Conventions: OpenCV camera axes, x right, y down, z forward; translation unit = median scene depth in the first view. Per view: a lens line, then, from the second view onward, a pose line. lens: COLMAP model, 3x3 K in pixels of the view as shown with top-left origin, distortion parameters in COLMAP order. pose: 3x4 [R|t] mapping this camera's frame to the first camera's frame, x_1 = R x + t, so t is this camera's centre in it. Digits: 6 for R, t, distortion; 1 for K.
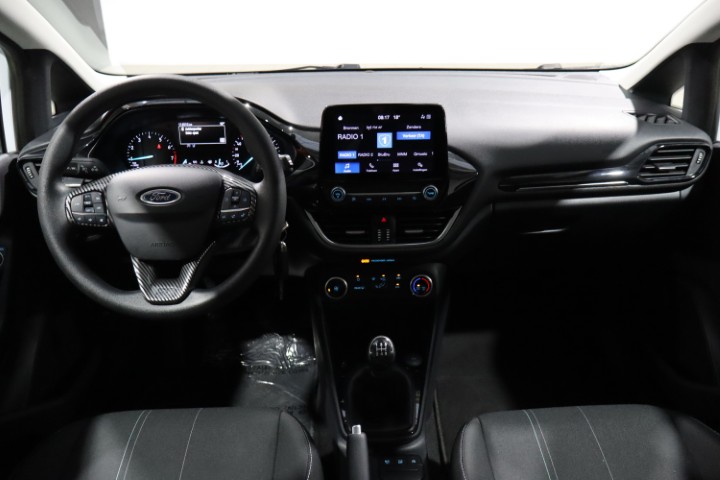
lens RADIAL K [[611.0, 0, 361.8], [0, 611.0, 240.6], [0, 0, 1]] dist [0.013714, -0.001858]
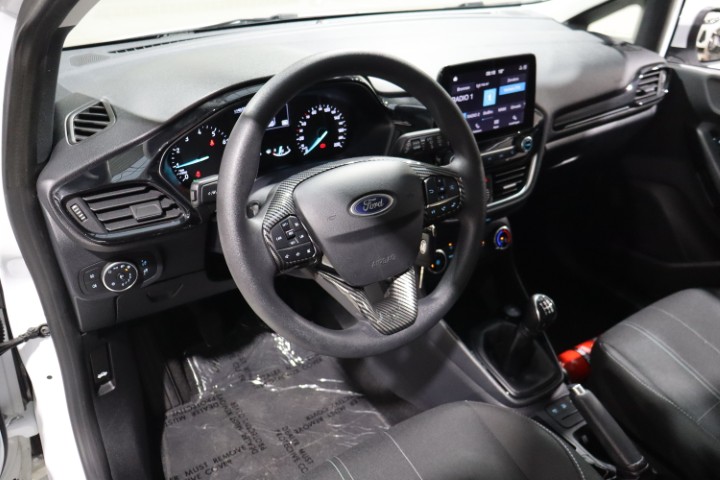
lens RADIAL K [[611.0, 0, 360.7], [0, 611.0, 240.4], [0, 0, 1]] dist [0.013714, -0.001858]
pose [[0.848091, -0.238736, 0.473018, -0.627811], [0.190219, 0.970411, 0.148725, -0.126880], [-0.494528, -0.036155, 0.868409, 0.266077]]
